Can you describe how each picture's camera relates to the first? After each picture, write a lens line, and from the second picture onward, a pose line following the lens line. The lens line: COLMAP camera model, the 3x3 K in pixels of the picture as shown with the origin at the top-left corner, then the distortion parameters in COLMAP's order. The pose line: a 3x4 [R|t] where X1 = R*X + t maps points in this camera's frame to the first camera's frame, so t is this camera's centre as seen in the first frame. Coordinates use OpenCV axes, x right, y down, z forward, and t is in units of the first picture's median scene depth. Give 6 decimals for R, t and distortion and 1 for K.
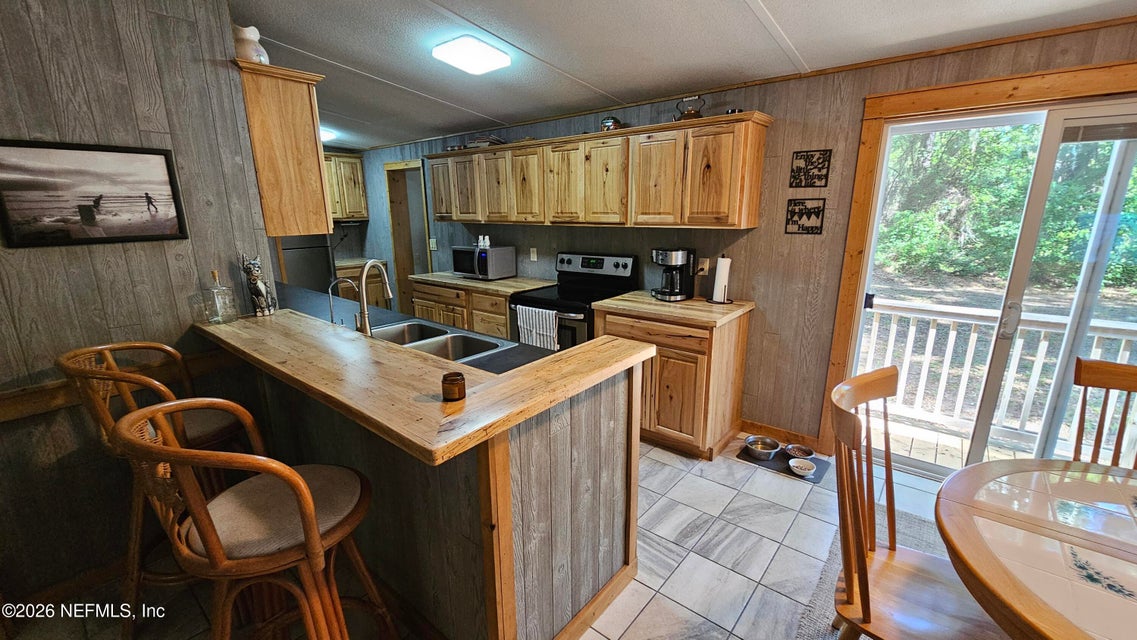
lens RADIAL K [[464.7, 0, 566.6], [0, 464.7, 323.4], [0, 0, 1]] dist [0.003000, -0.001014]
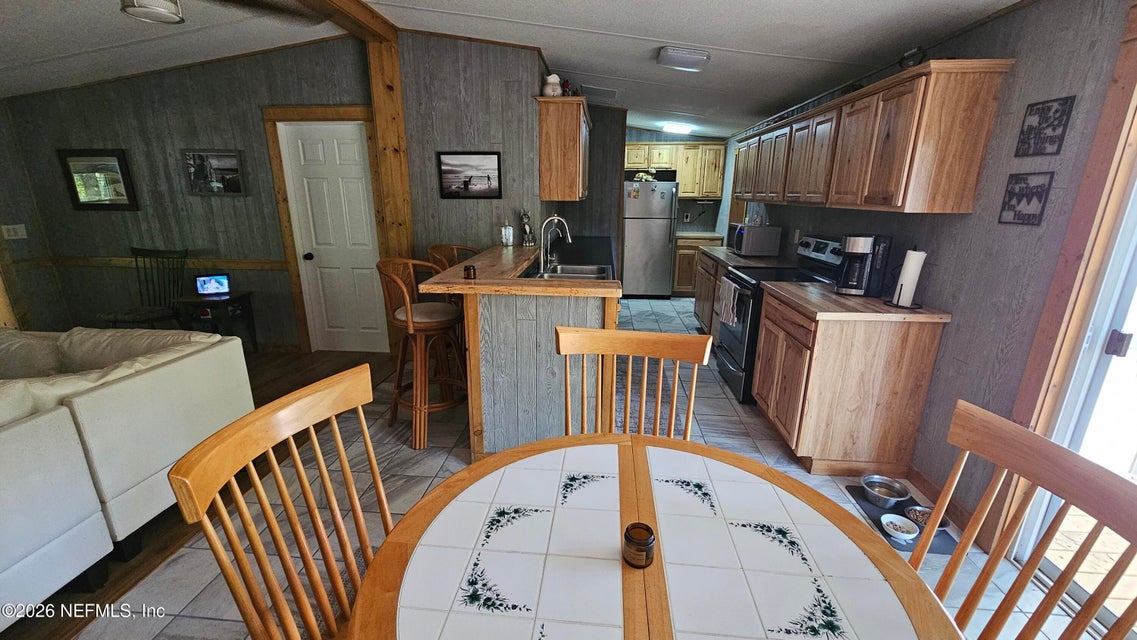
lens RADIAL K [[464.7, 0, 569.1], [0, 464.7, 323.2], [0, 0, 1]] dist [0.003000, -0.001014]
pose [[0.586350, 0.235214, -0.775157, 0.713698], [-0.212669, 0.968048, 0.132876, -0.001389], [0.781643, 0.086940, 0.617637, 0.068796]]
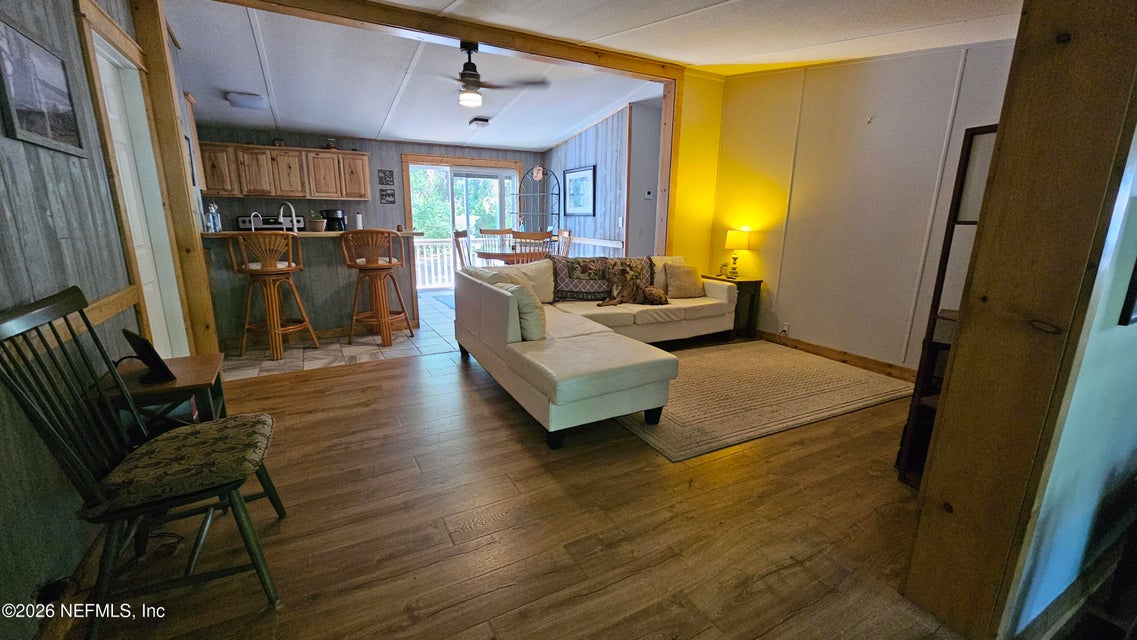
lens RADIAL K [[464.7, 0, 566.2], [0, 464.7, 323.3], [0, 0, 1]] dist [0.003000, -0.001014]
pose [[0.352683, -0.200366, 0.914039, -1.595833], [0.214820, 0.968054, 0.129318, 0.316139], [-0.910751, 0.150746, 0.384459, -0.737259]]
